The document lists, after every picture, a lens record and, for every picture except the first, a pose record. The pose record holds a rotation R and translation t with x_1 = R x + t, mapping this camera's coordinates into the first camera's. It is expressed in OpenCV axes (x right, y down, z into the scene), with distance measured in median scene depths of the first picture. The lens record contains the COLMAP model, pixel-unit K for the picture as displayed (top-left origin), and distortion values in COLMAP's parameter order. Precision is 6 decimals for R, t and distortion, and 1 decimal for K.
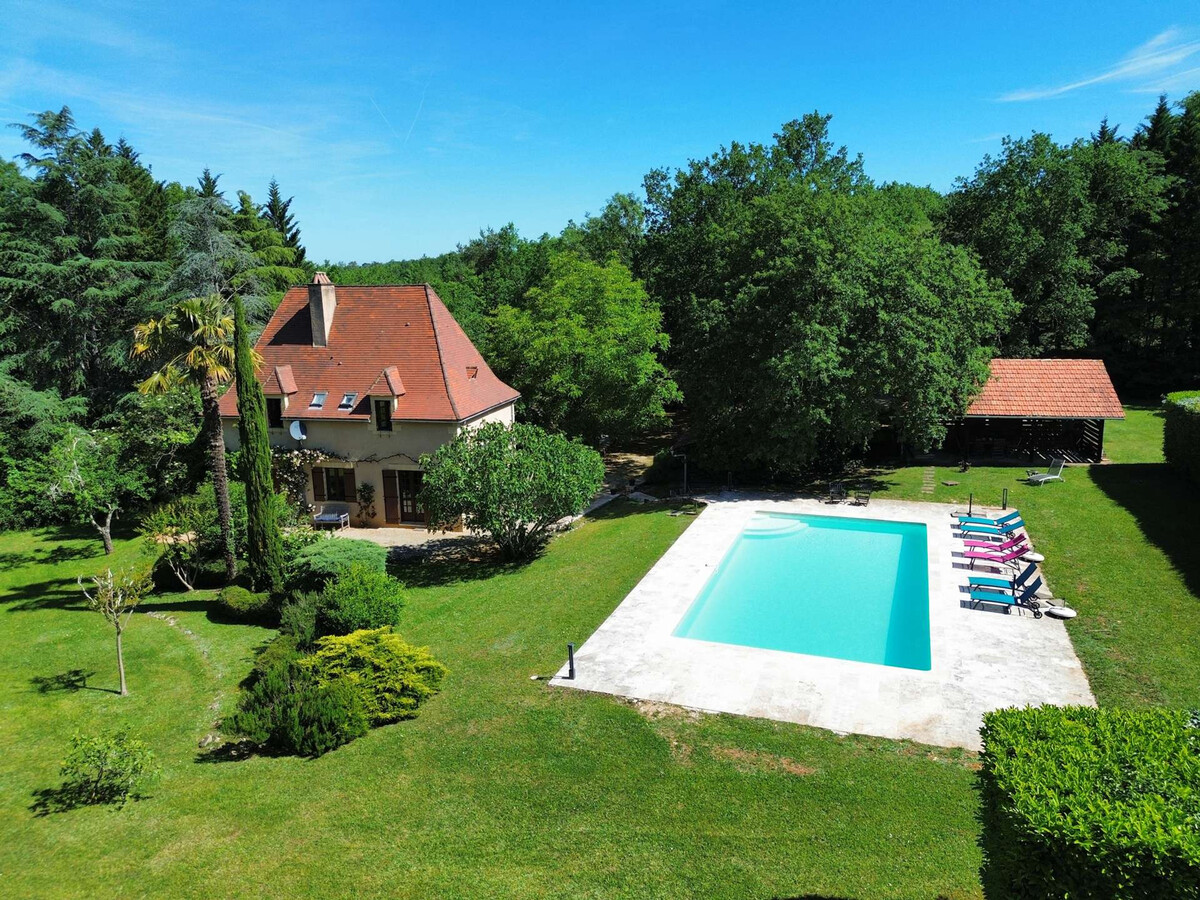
lens RADIAL K [[848.3, 0, 600.0], [0, 848.3, 450.0], [0, 0, 1]] dist [0.074798, -0.076806]
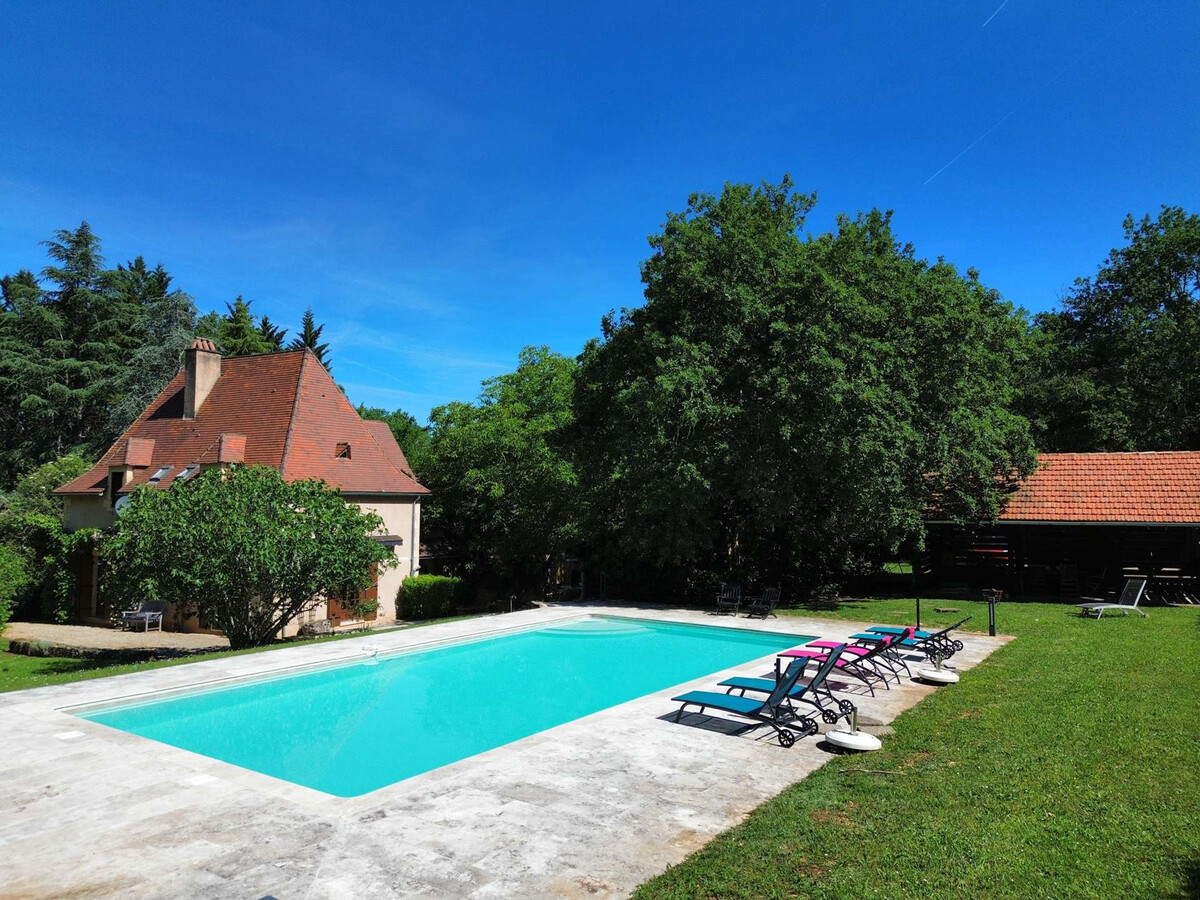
lens RADIAL K [[848.3, 0, 600.0], [0, 848.3, 450.0], [0, 0, 1]] dist [0.074798, -0.076806]
pose [[0.965885, 0.010228, -0.258768, 0.325898], [-0.076934, 0.965442, -0.249004, 0.101688], [0.247279, 0.260418, 0.933293, 0.322359]]
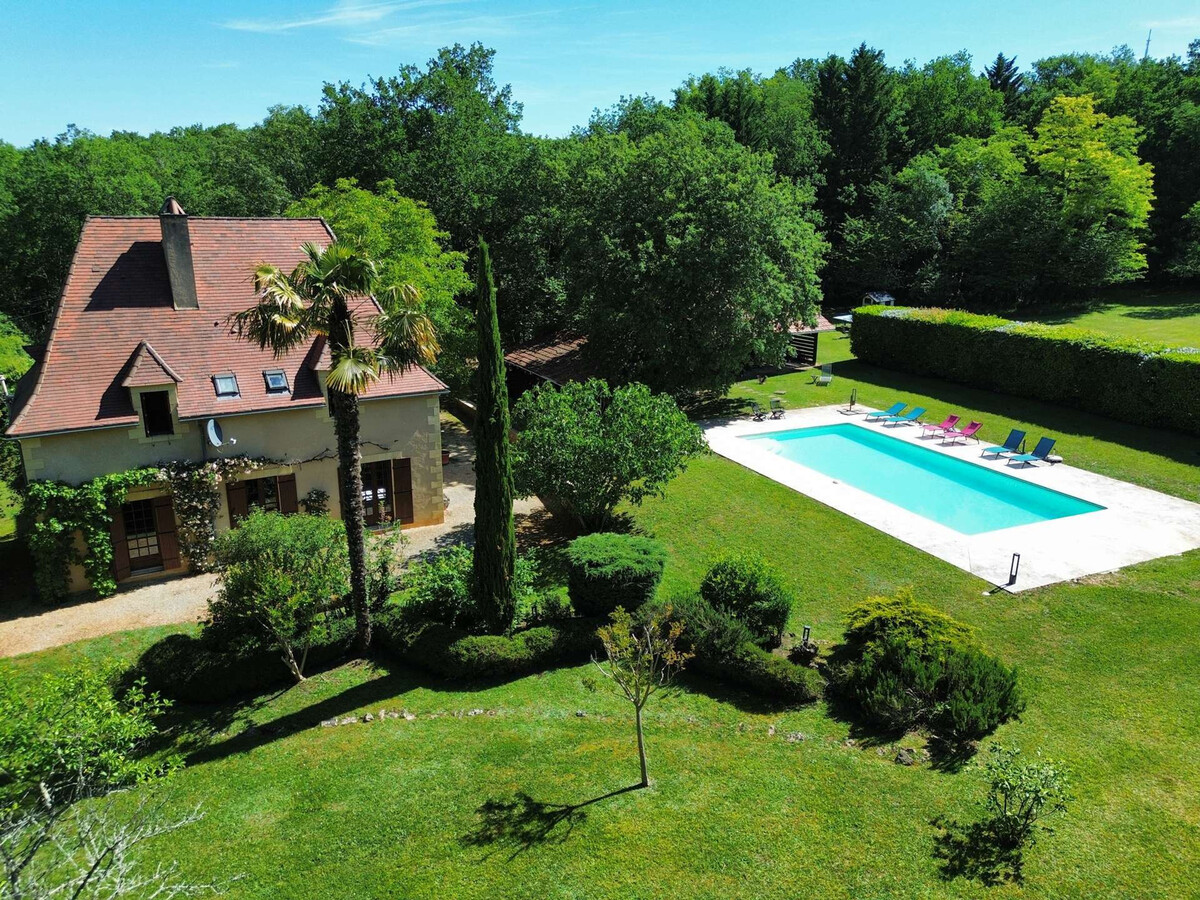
lens RADIAL K [[850.8, 0, 600.0], [0, 850.8, 450.0], [0, 0, 1]] dist [0.060758, -0.054557]
pose [[0.707818, -0.168393, 0.686031, -0.630304], [0.117985, 0.985711, 0.120221, -0.057953], [-0.696472, -0.004154, 0.717572, 0.302518]]
